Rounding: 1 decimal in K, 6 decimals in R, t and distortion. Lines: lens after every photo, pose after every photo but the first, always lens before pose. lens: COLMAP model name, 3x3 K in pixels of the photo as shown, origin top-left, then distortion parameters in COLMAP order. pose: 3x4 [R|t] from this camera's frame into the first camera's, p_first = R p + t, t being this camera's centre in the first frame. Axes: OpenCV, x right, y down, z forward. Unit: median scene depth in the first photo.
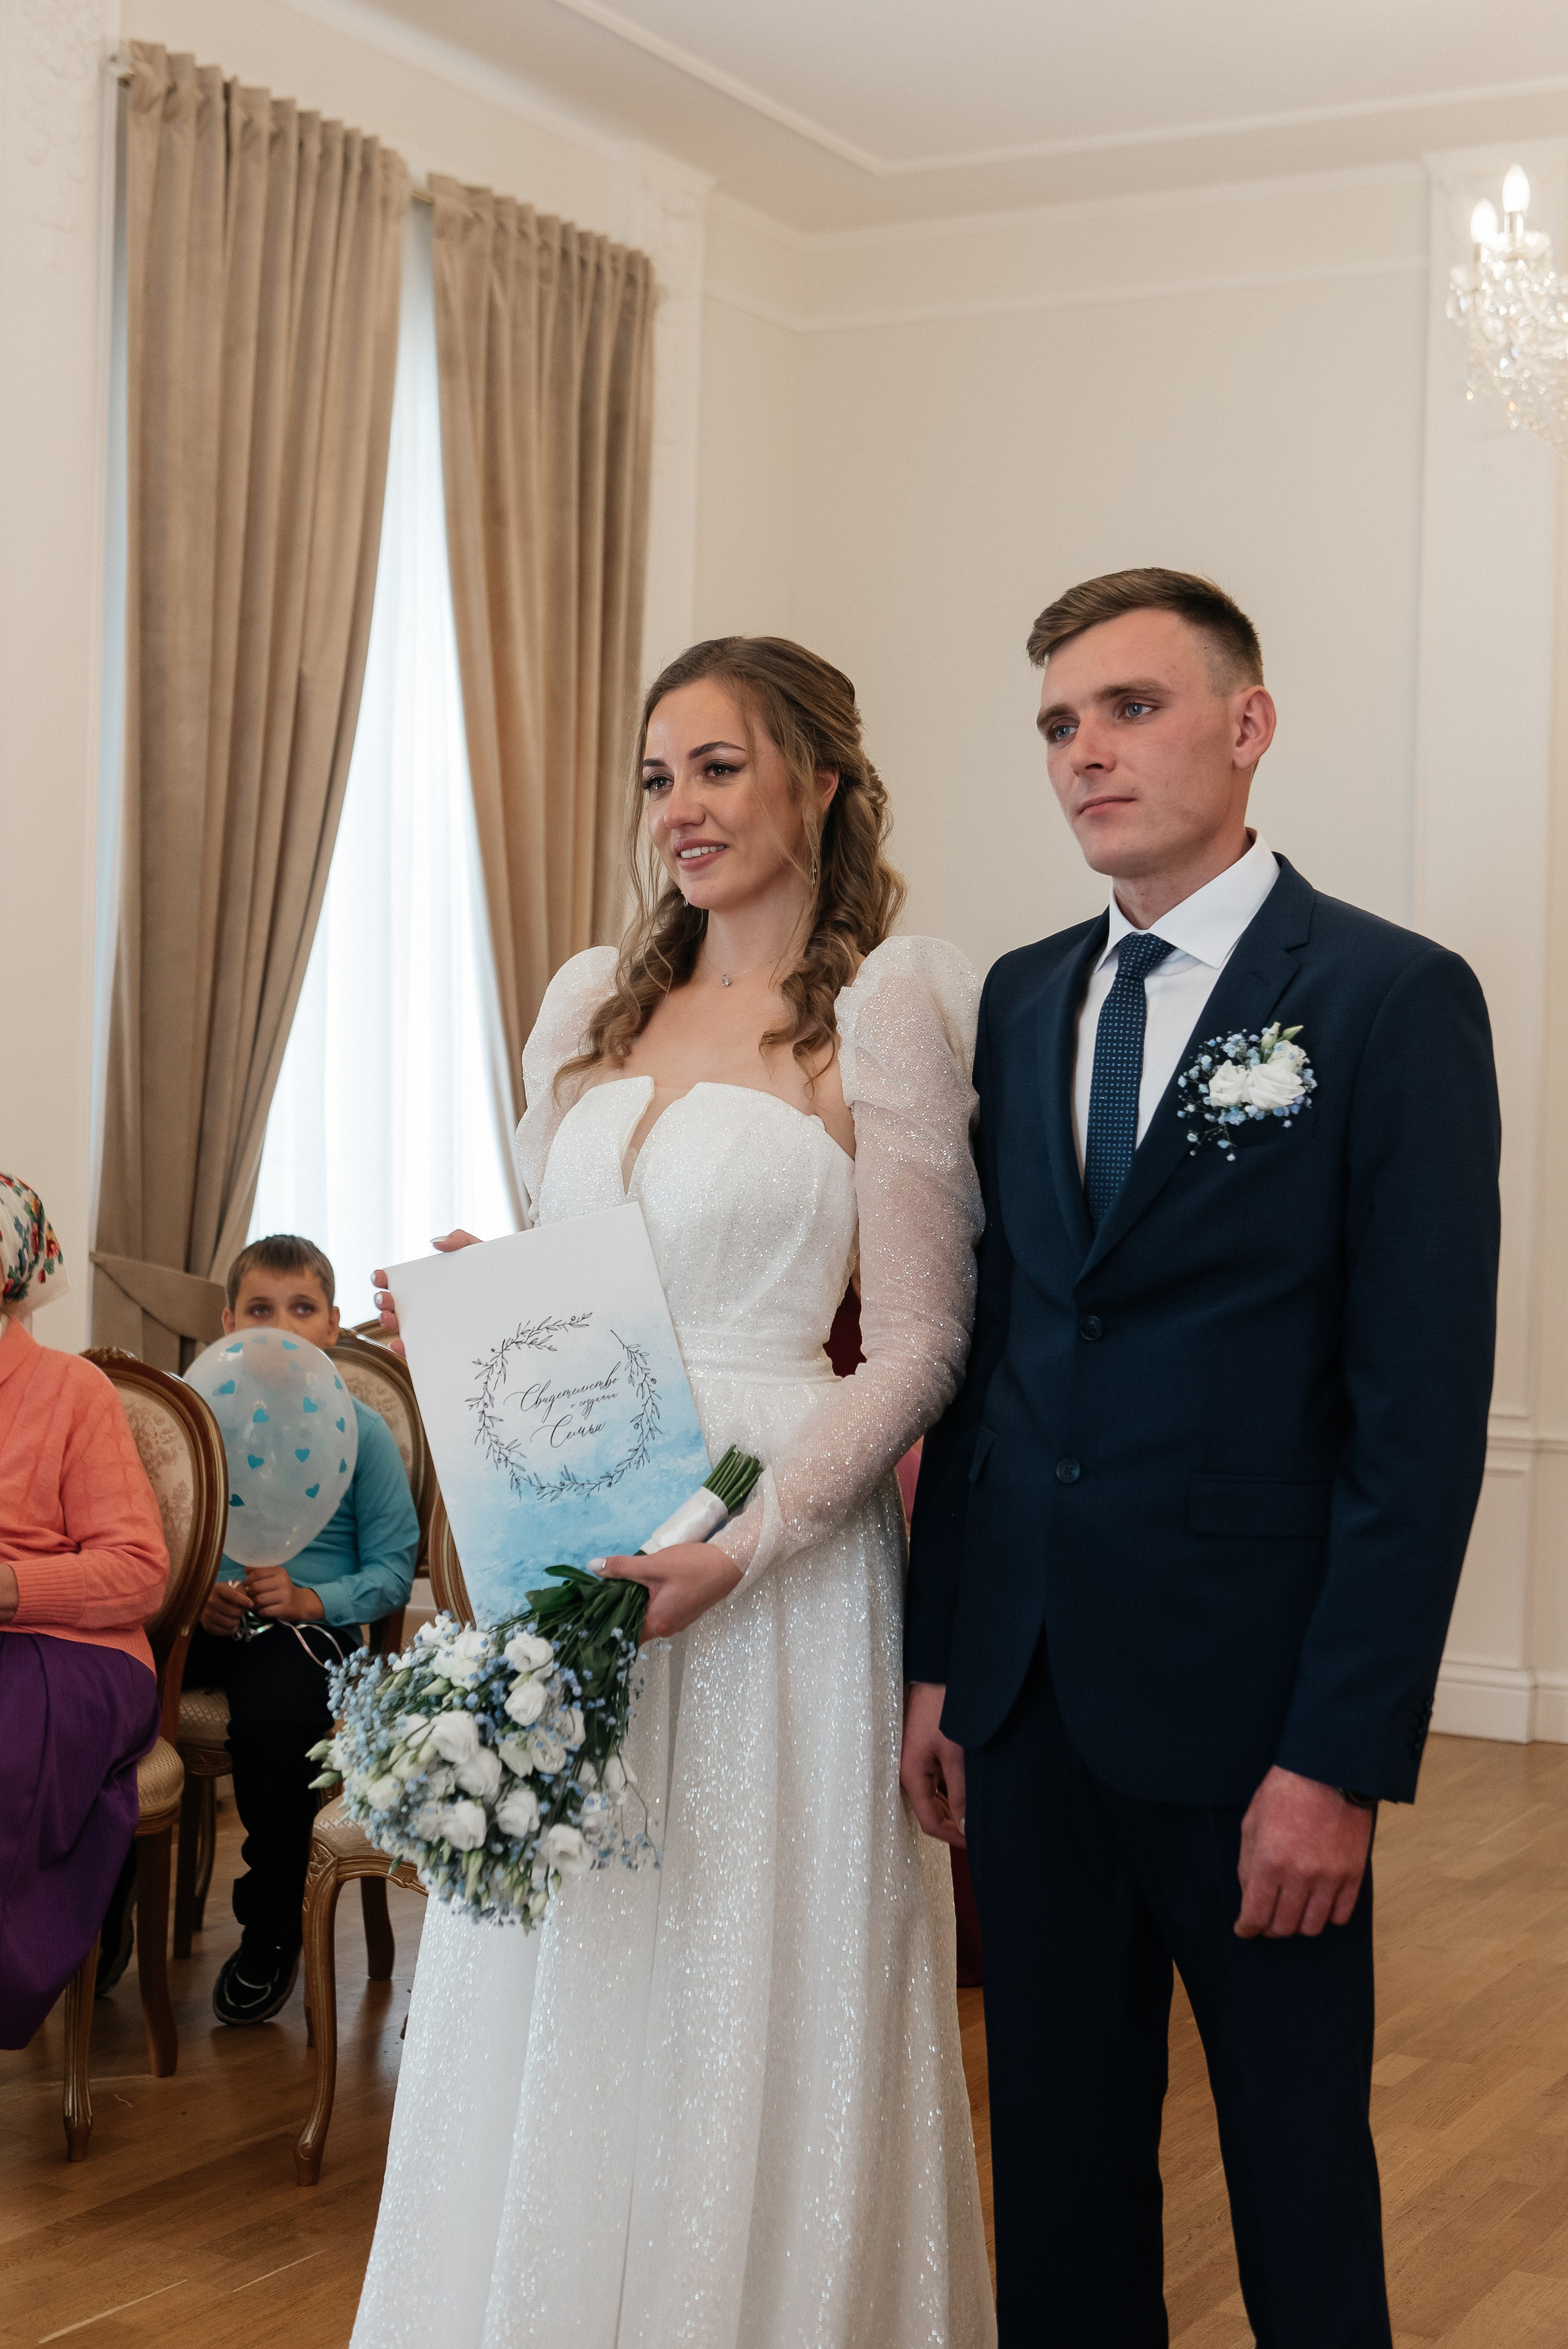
lens RADIAL K [[3312.5, 0, 788.8], [0, 3312.5, 1148.4], [0, 0, 1]] dist [-0.014530, -0.039429]
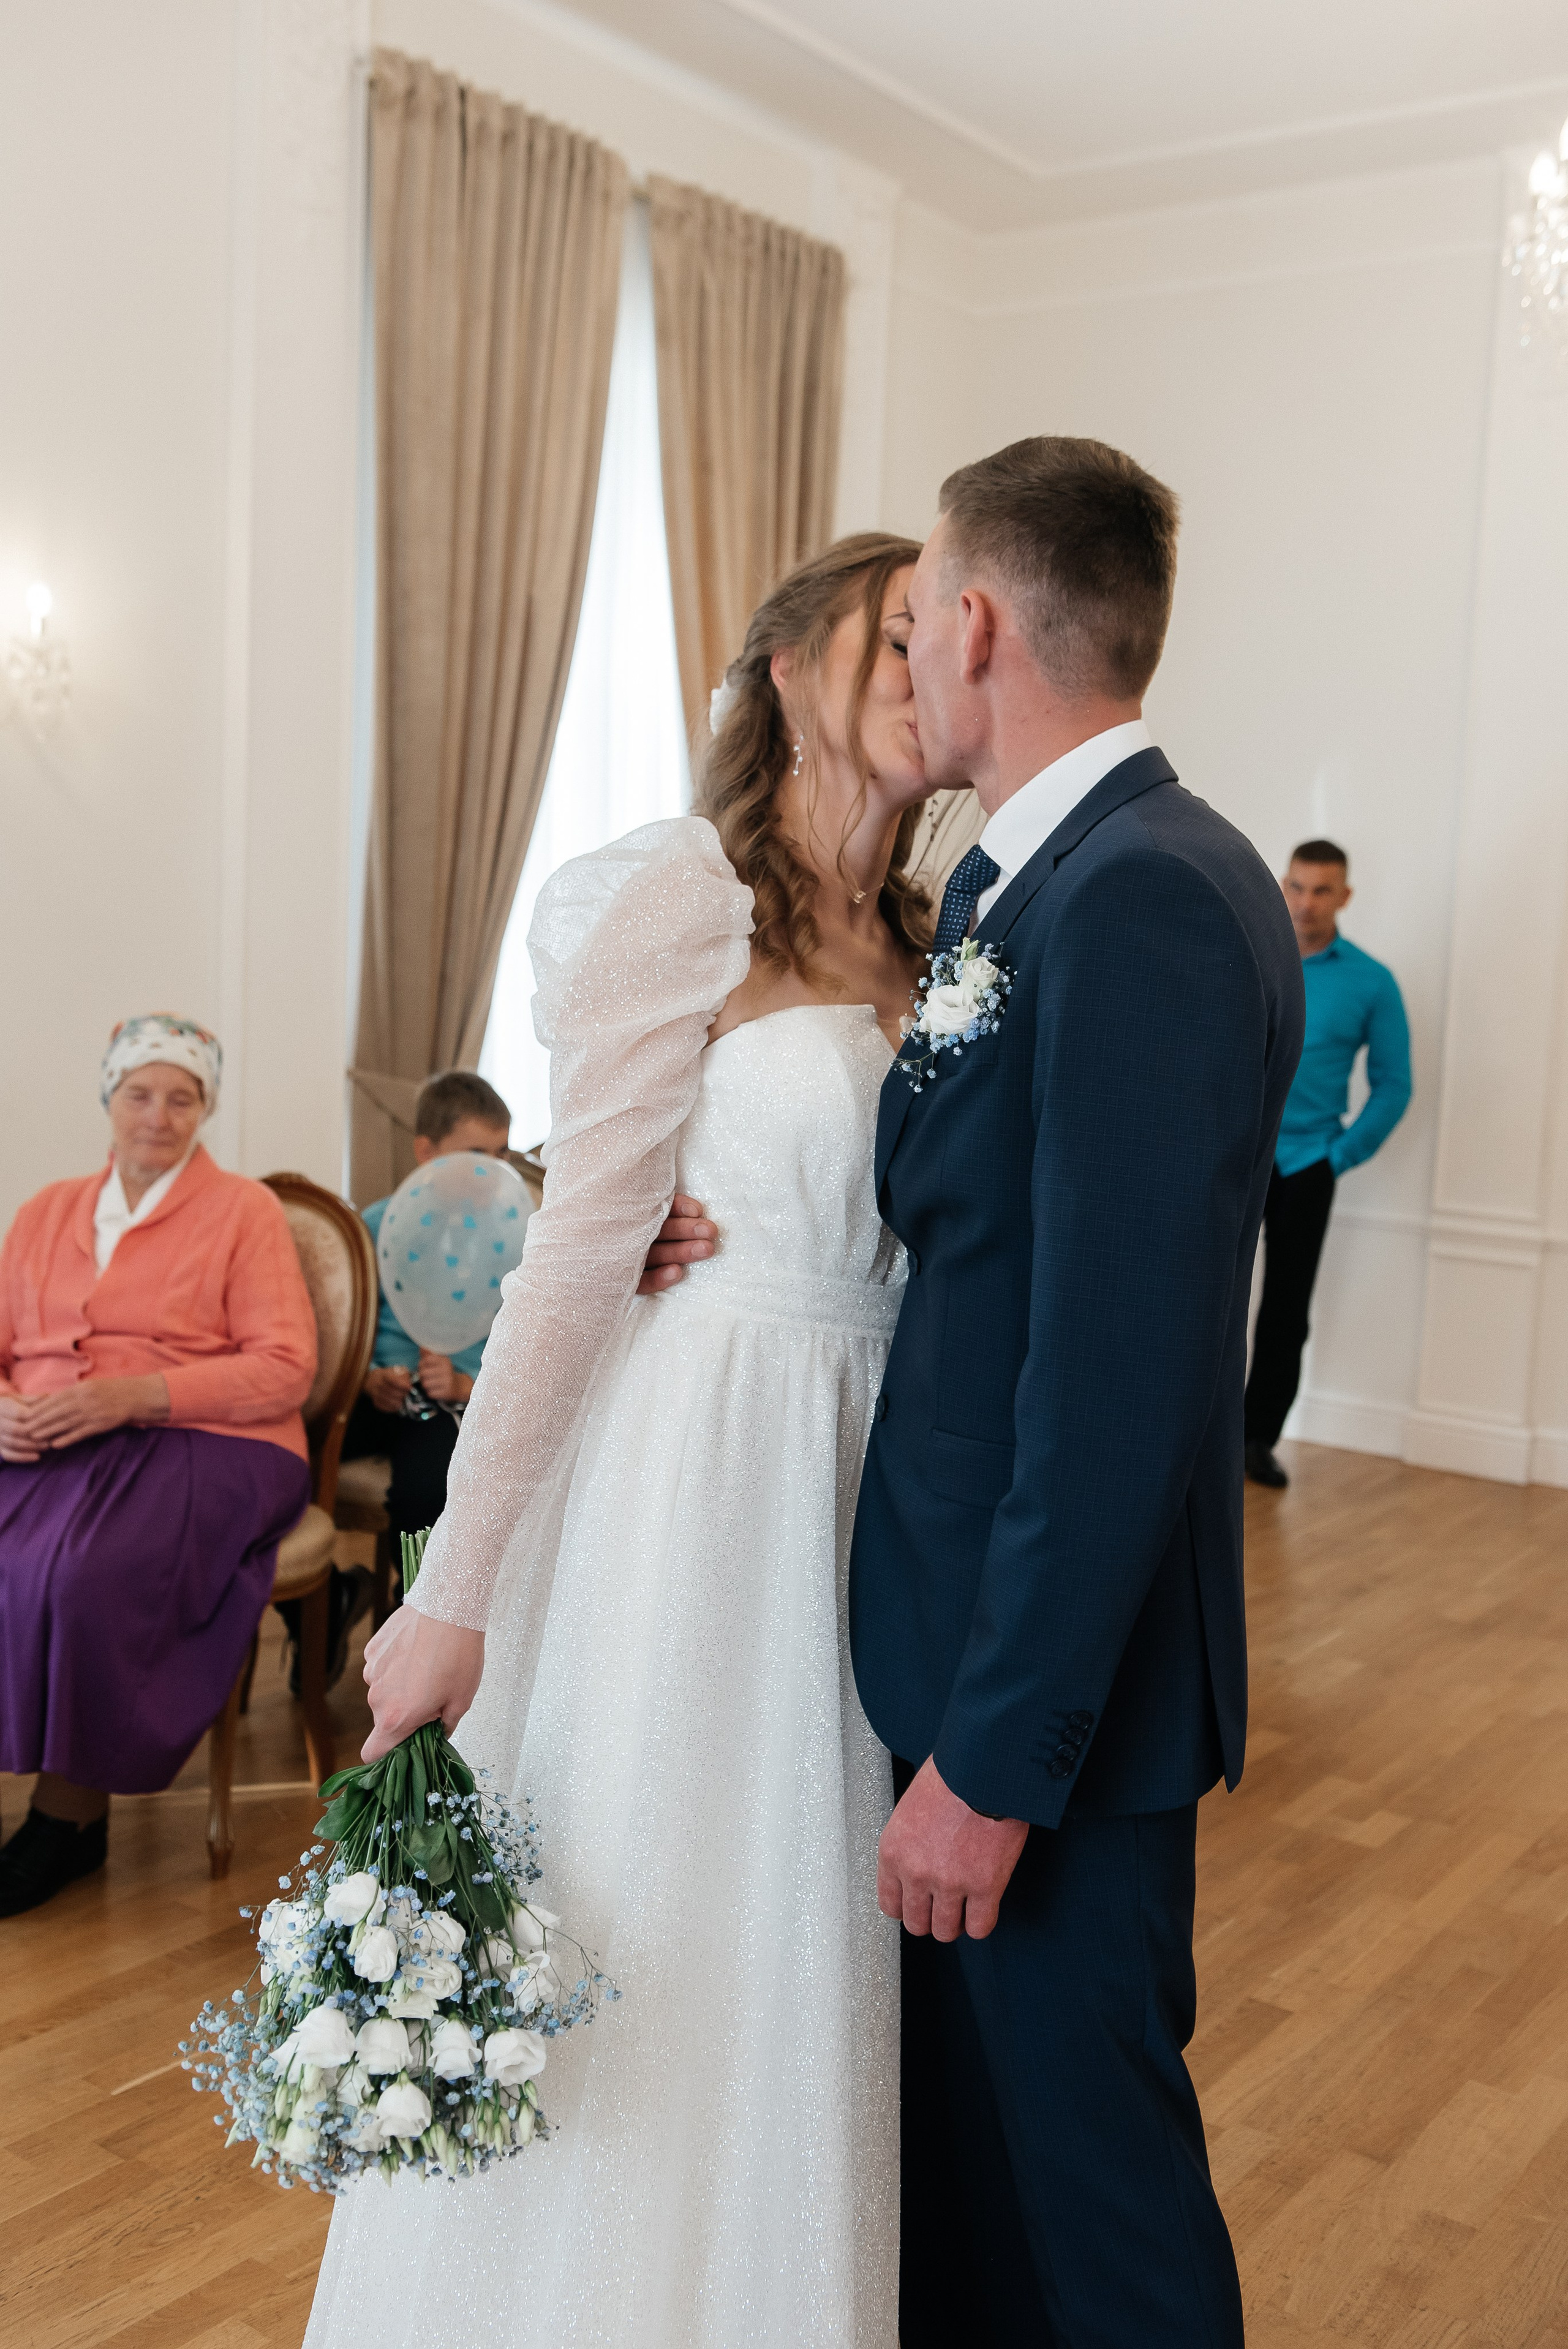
lens RADIAL K [[2303.9, 0, 790.0], [0, 2303.9, 1164.4], [0, 0, 1]] dist [-0.001291, 0.010070]
pose [[0.994535, 0.027006, -0.100848, 0.041183], [-0.017657, 0.995559, 0.092469, -0.016066], [0.102897, -0.090183, 0.990595, 0.159445]]
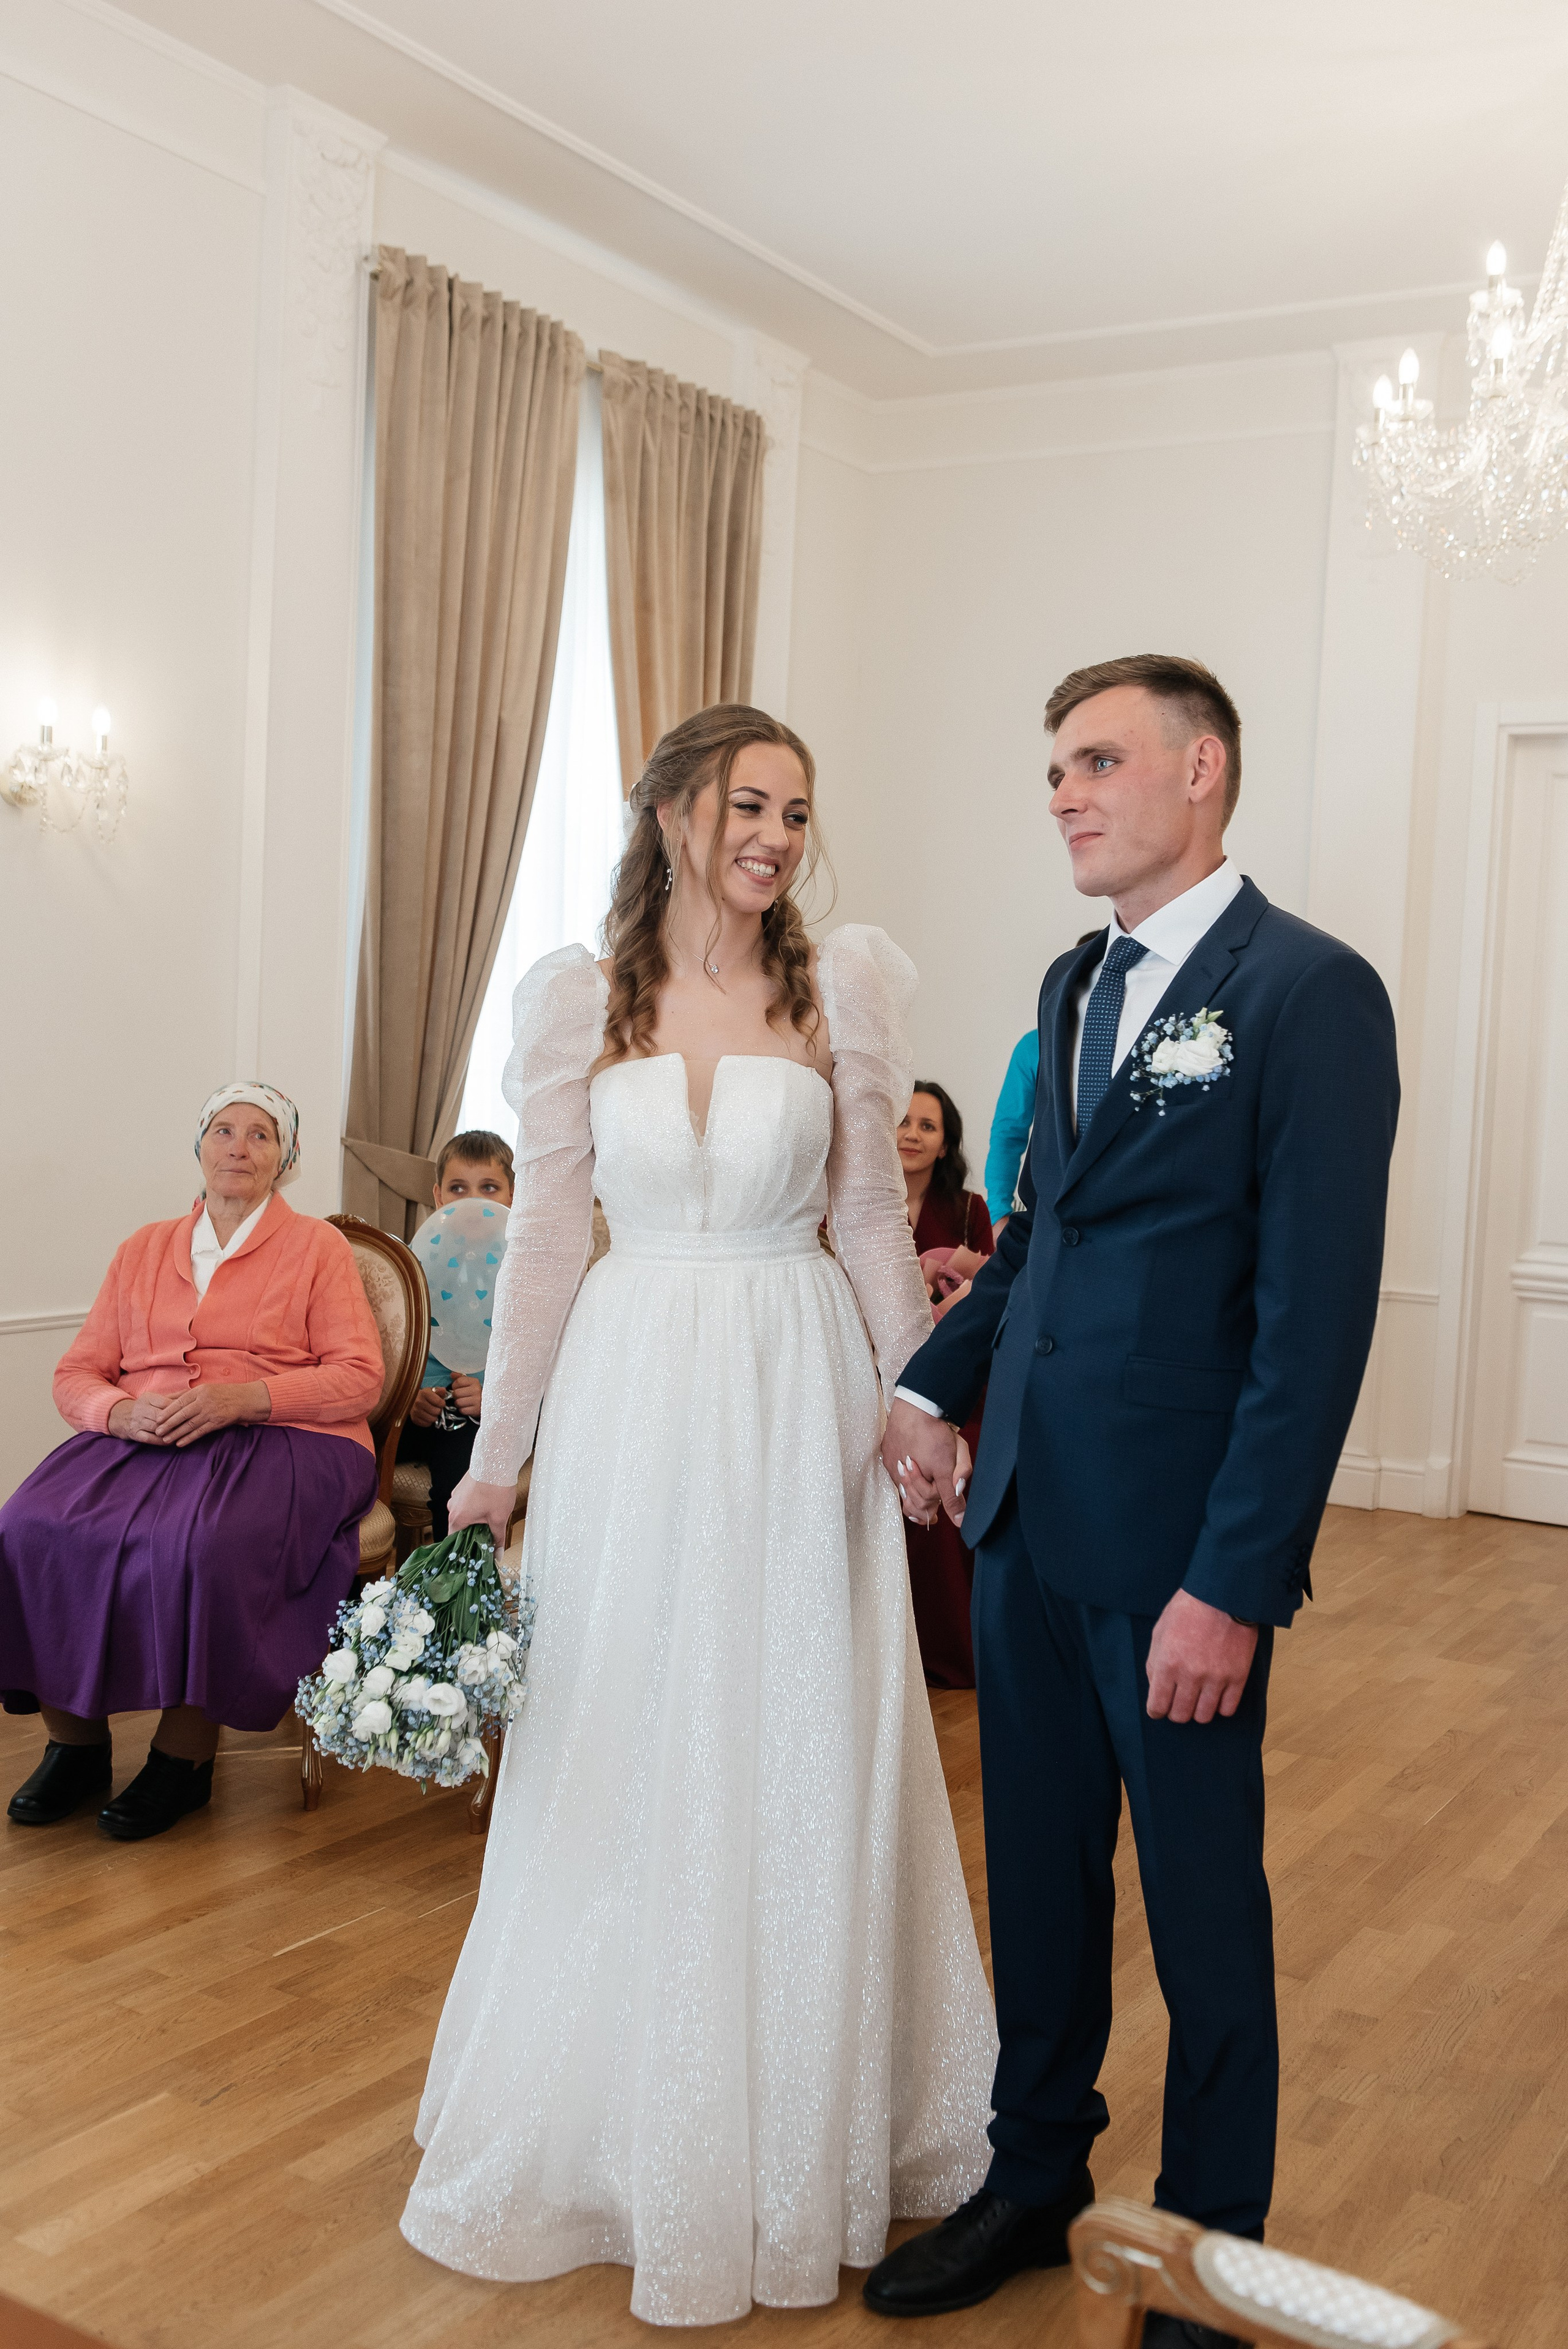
lens RADIAL K [[2303.9, 0, 790.0], [0, 2303.9, 1164.4], [0, 0, 1]] dist [-0.001291, 0.010070]
pose [[0.999429, 0.021253, -0.026276, 0.001819], [-0.019990, 0.998674, 0.047442, -0.007046], [0.027249, -0.046889, 0.998528, 0.042799]]
